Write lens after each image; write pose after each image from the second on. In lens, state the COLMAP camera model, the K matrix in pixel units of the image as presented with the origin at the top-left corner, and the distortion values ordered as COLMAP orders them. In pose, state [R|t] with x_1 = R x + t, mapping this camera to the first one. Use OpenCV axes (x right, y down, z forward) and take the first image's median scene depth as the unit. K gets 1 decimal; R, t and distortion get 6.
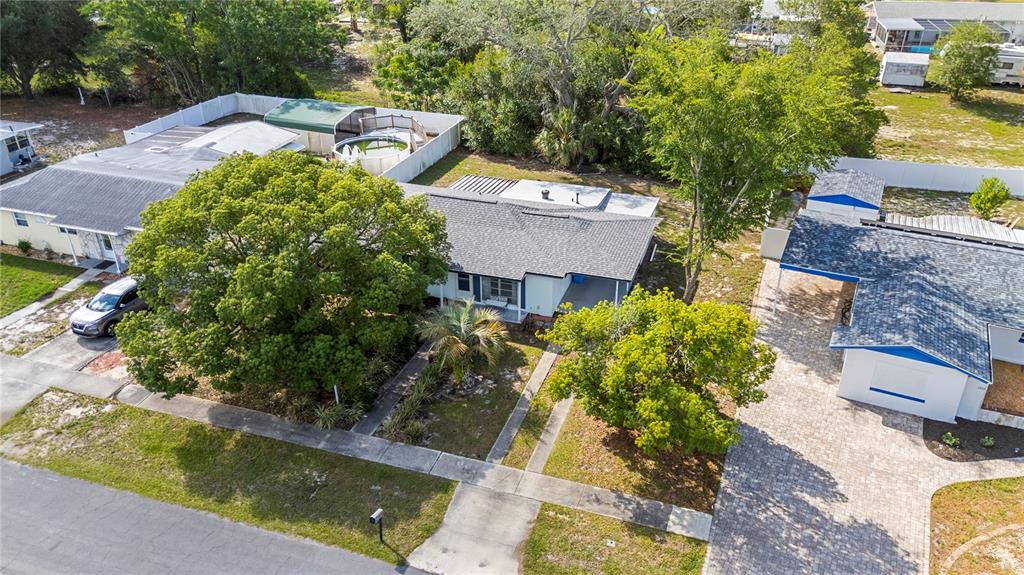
lens RADIAL K [[757.4, 0, 512.0], [0, 757.4, 287.5], [0, 0, 1]] dist [0.077323, -0.083463]
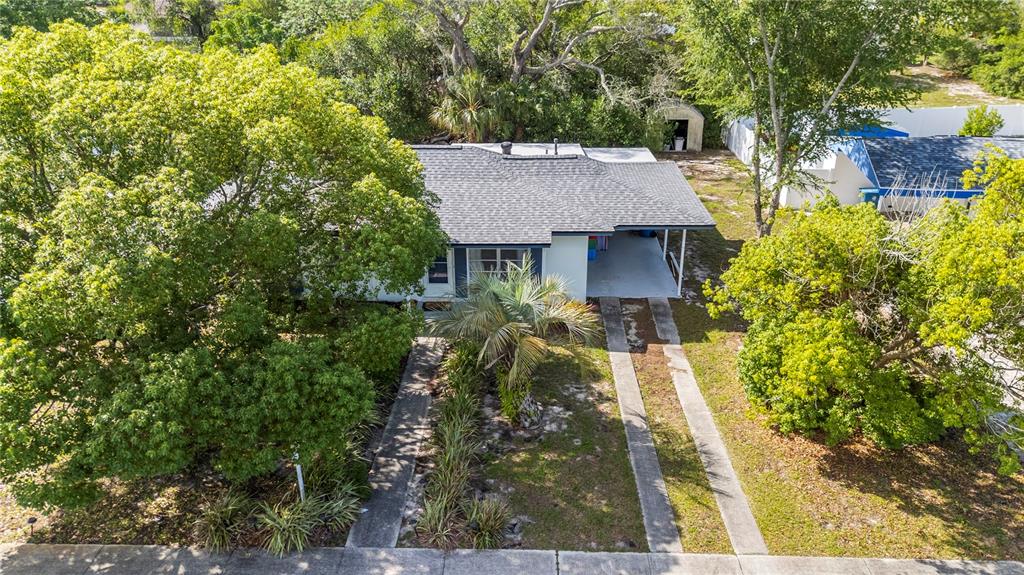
lens RADIAL K [[757.4, 0, 512.0], [0, 757.4, 287.5], [0, 0, 1]] dist [0.077323, -0.083463]
pose [[0.955831, -0.112125, 0.271688, -0.229948], [0.136131, 0.988134, -0.071125, 0.078639], [-0.260490, 0.104969, 0.959753, 0.510107]]
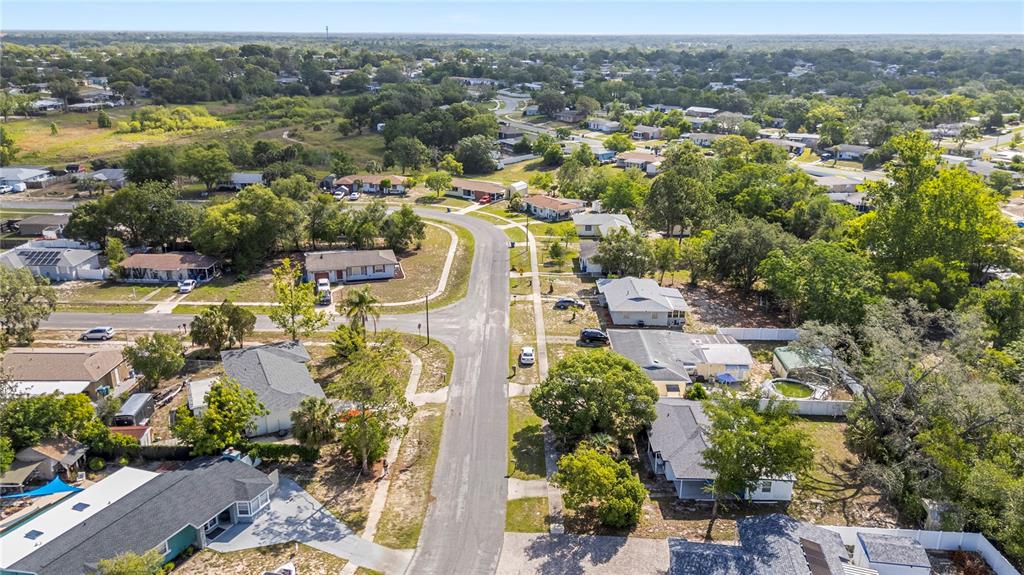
lens RADIAL K [[757.4, 0, 512.0], [0, 757.4, 287.5], [0, 0, 1]] dist [0.077323, -0.083463]
pose [[0.312268, 0.303590, -0.900179, 2.036323], [-0.462462, 0.876285, 0.135106, -0.628652], [0.829830, 0.374109, 0.414035, -0.482924]]
